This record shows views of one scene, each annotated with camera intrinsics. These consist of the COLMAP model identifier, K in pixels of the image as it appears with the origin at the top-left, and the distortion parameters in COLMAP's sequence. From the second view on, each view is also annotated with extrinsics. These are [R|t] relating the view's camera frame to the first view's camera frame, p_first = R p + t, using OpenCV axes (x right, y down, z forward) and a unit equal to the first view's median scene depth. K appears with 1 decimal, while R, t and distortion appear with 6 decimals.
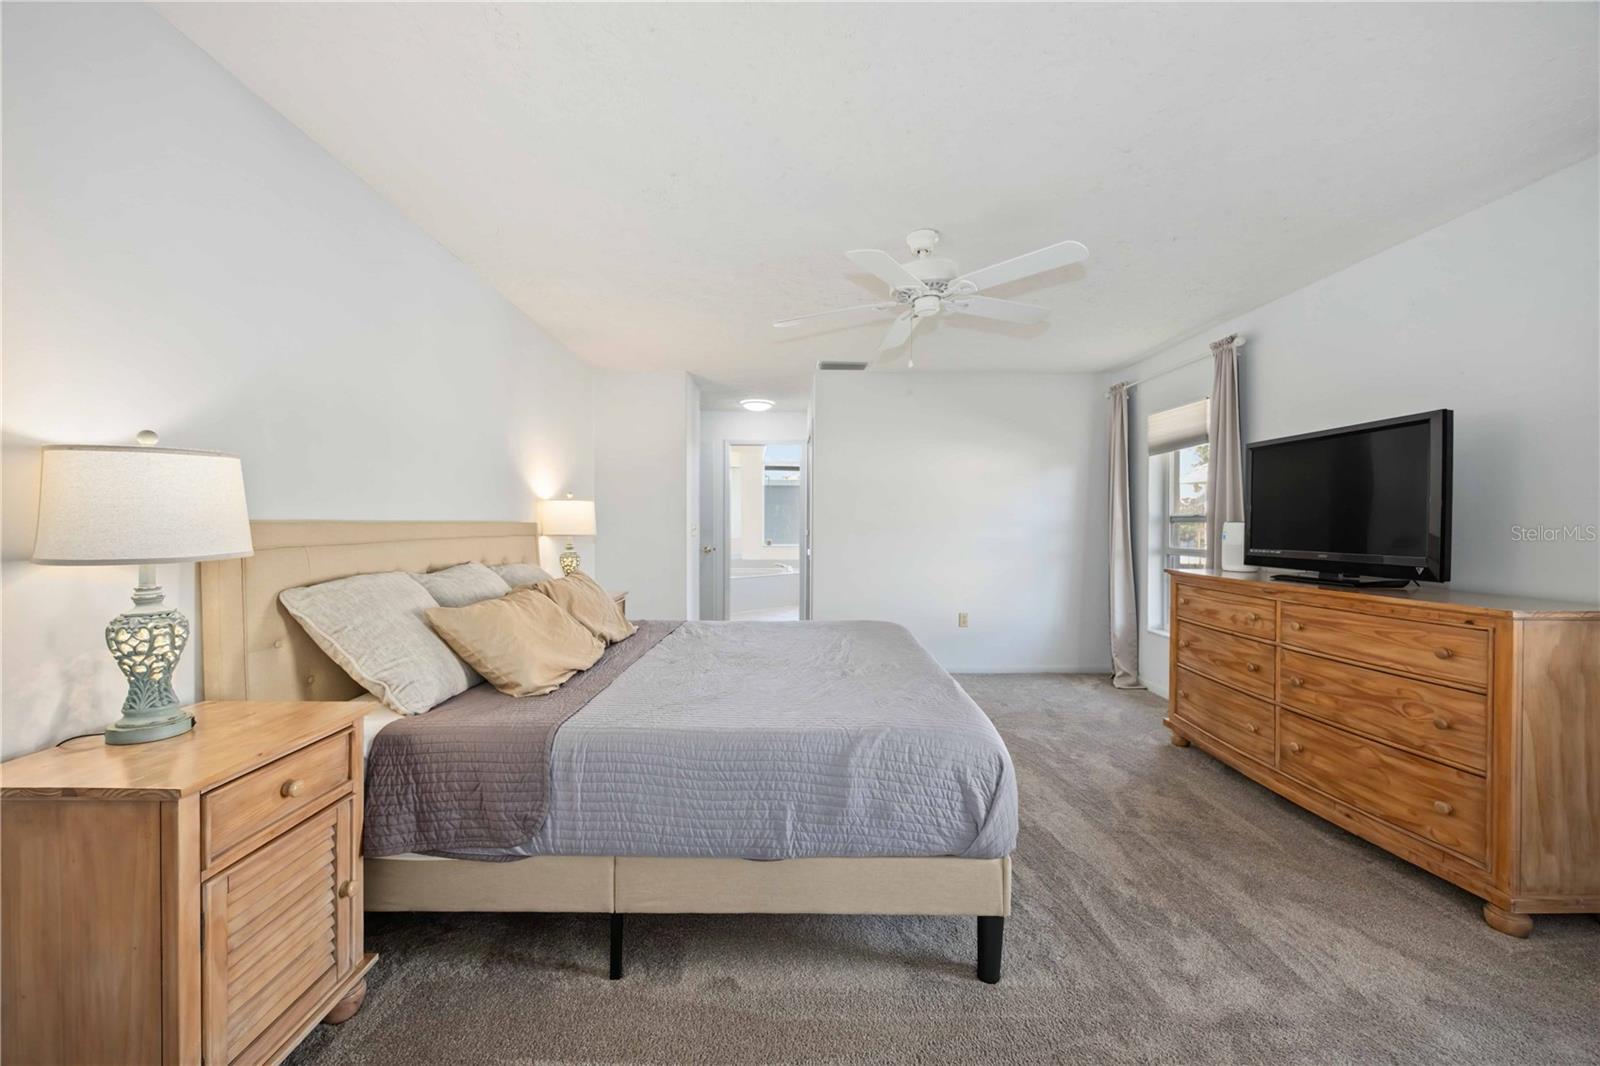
lens RADIAL K [[621.2, 0, 799.4], [0, 621.2, 525.3], [0, 0, 1]] dist [0.000959, -0.000324]
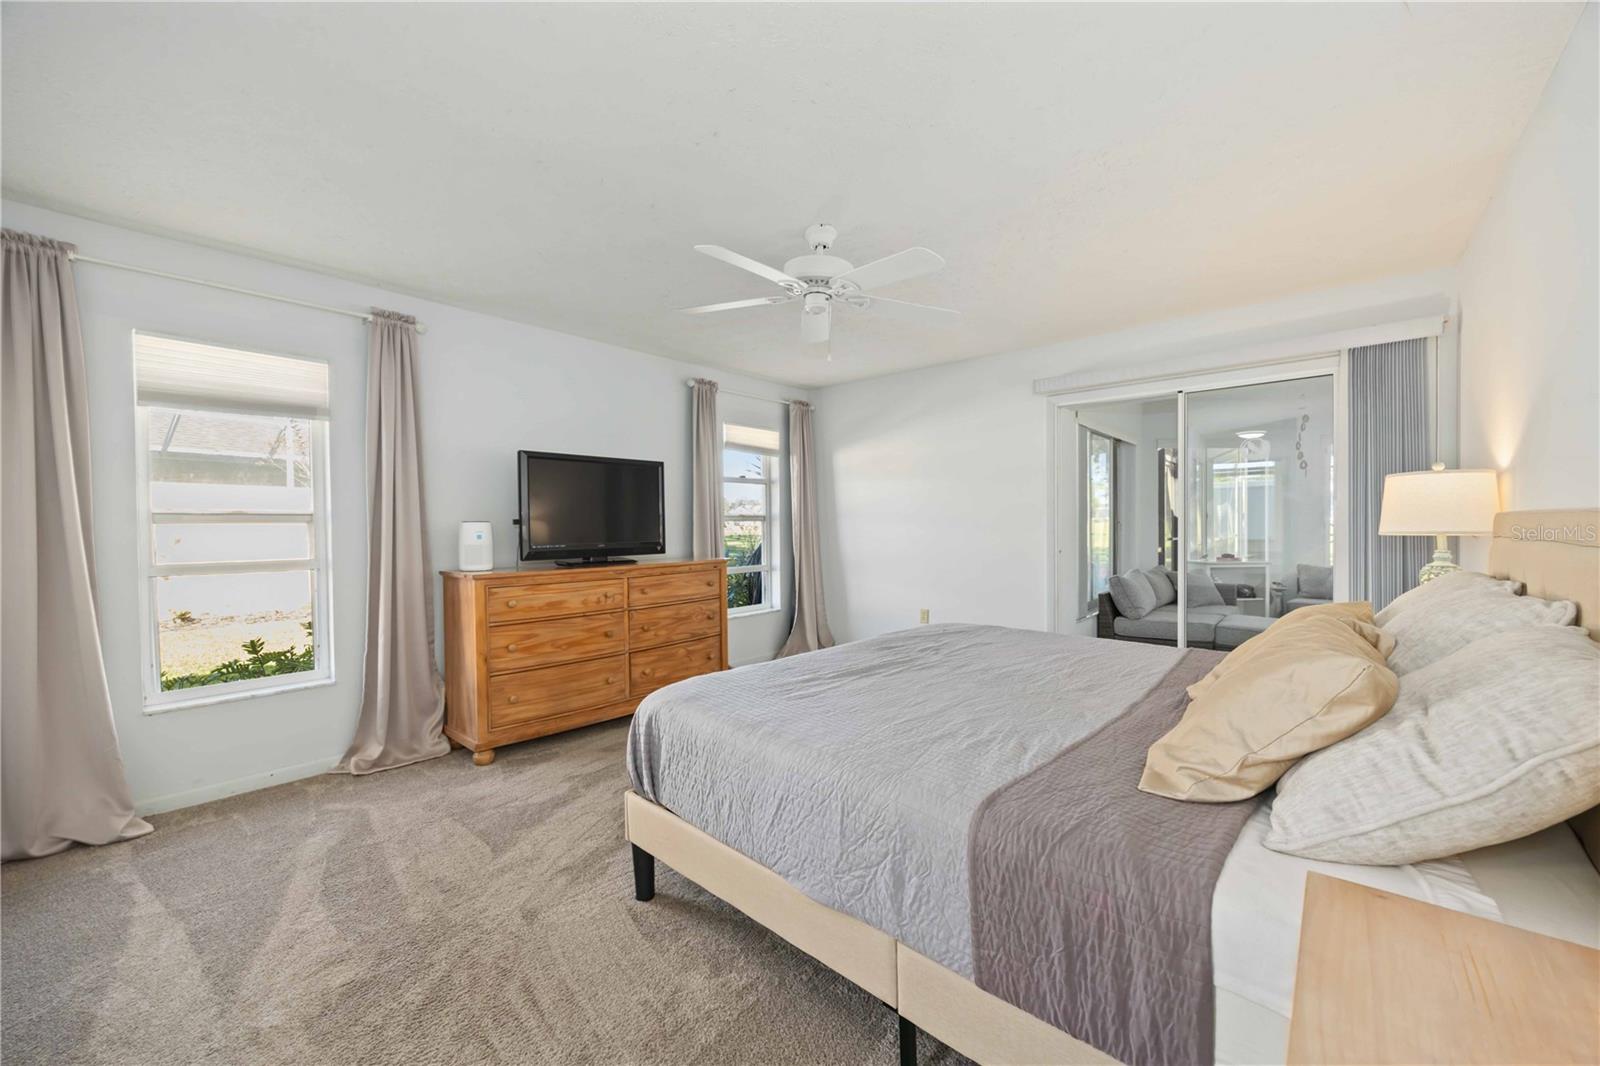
lens RADIAL K [[621.2, 0, 798.4], [0, 621.2, 528.4], [0, 0, 1]] dist [0.000959, -0.000324]
pose [[-0.729490, -0.009296, 0.683928, -0.438461], [0.004220, 0.999827, 0.018092, -0.011756], [-0.683978, 0.016084, -0.729325, 1.673227]]
